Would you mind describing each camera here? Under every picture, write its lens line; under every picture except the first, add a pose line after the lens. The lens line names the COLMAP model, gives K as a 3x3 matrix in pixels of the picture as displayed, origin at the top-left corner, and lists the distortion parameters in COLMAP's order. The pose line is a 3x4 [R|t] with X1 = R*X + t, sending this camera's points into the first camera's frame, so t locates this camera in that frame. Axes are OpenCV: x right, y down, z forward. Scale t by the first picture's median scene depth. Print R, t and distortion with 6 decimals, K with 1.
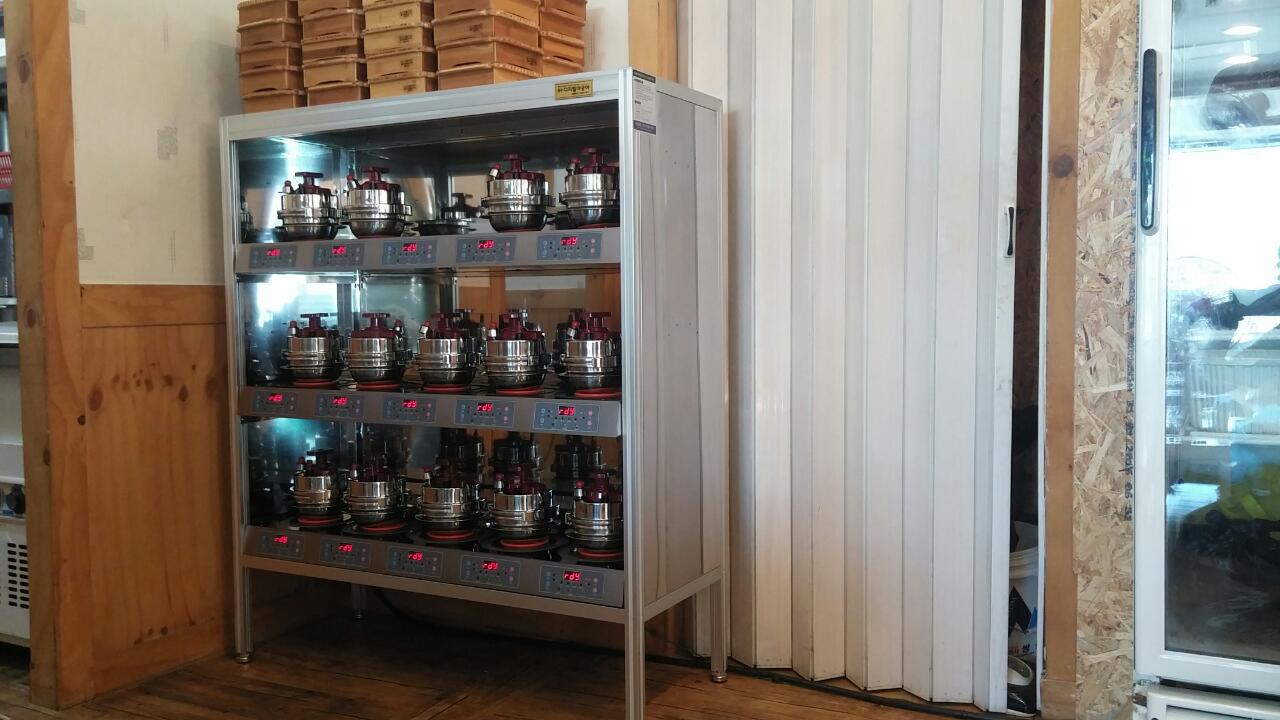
lens RADIAL K [[1055.9, 0, 640.0], [0, 1055.9, 360.0], [0, 0, 1]] dist [0.015729, -0.025371]
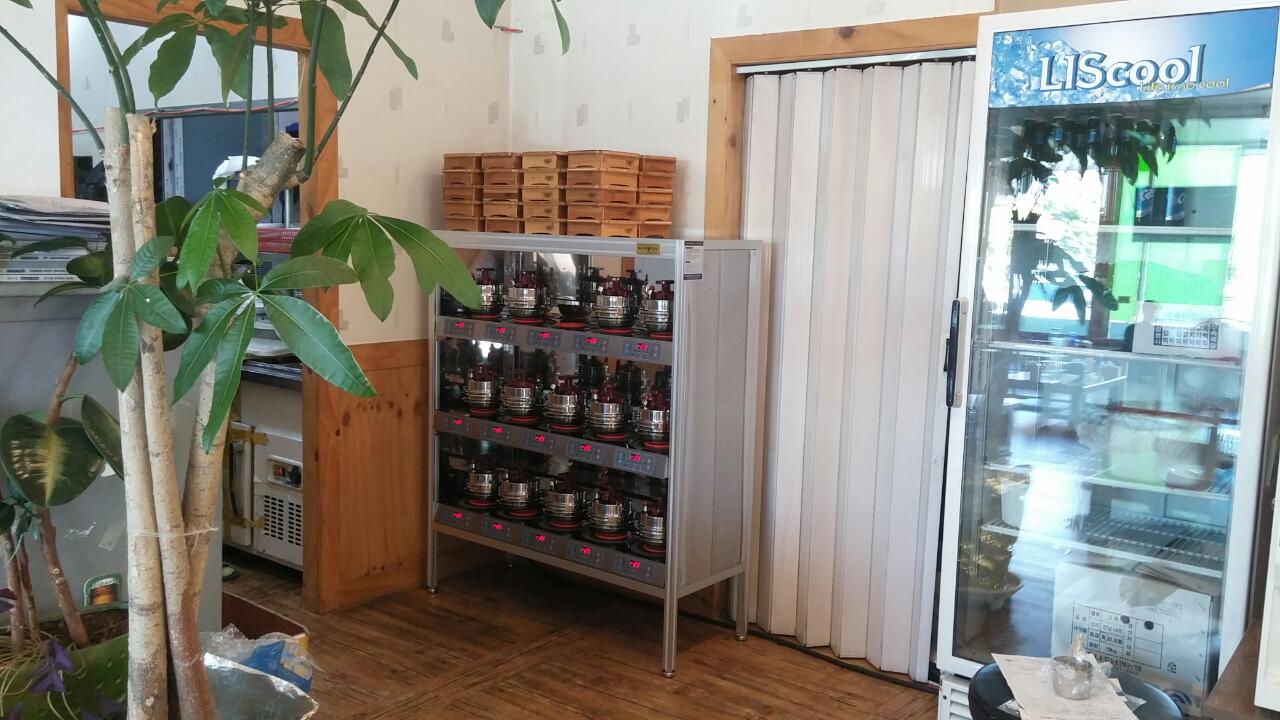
lens RADIAL K [[1004.1, 0, 640.0], [0, 1004.1, 360.0], [0, 0, 1]] dist [0.005958, 0.000888]
pose [[0.983330, 0.056983, -0.172673, 0.156537], [-0.047641, 0.997192, 0.057770, -0.153382], [0.175480, -0.048581, 0.983284, -0.364053]]
